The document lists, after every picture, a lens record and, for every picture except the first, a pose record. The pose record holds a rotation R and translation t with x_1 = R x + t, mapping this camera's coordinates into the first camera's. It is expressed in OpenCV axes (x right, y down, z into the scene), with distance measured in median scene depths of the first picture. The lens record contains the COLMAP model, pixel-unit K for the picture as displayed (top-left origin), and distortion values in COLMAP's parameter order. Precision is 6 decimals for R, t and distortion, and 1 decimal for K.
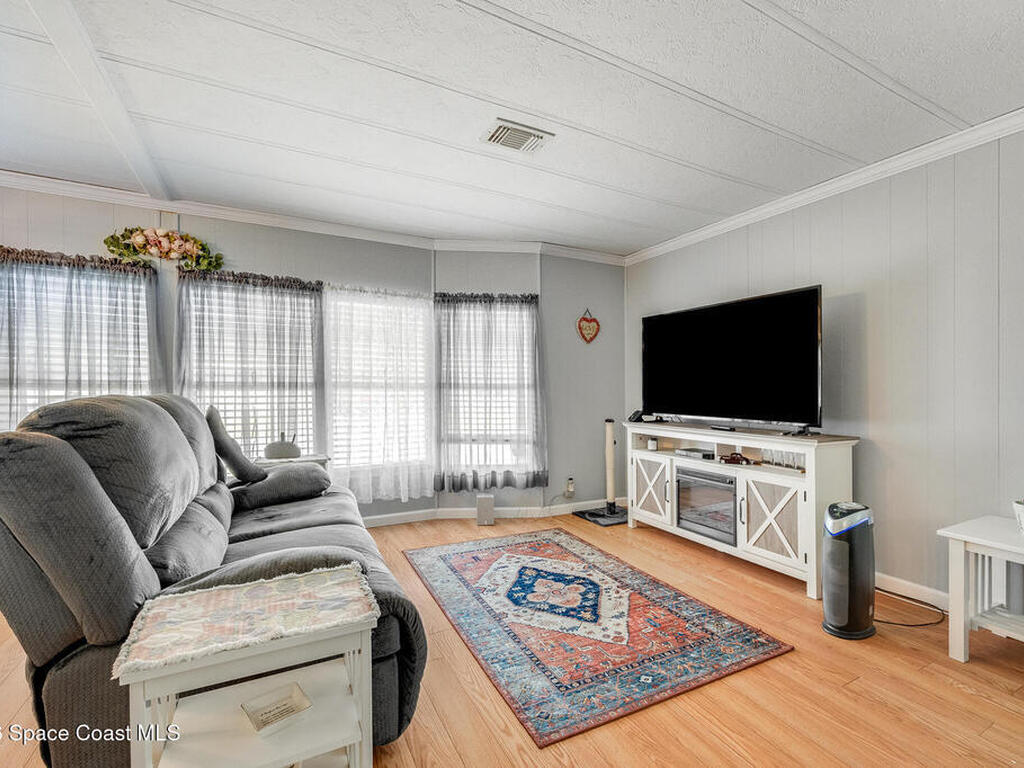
lens RADIAL K [[458.4, 0, 511.3], [0, 458.4, 390.9], [0, 0, 1]] dist [0.000996, 0.000176]
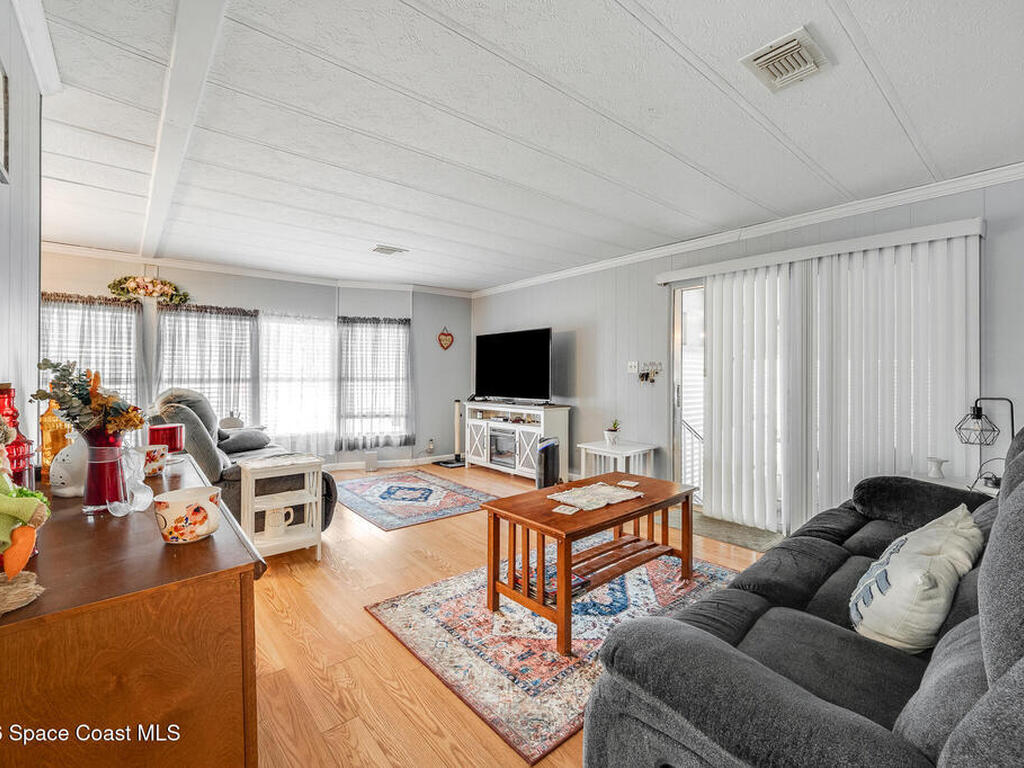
lens RADIAL K [[478.3, 0, 530.5], [0, 478.3, 344.3], [0, 0, 1]] dist [-0.003151, -0.000566]
pose [[0.972185, 0.010490, 0.233981, 0.088994], [0.005557, 0.997682, -0.067820, -0.017400], [-0.234150, 0.067234, 0.969873, -0.735857]]
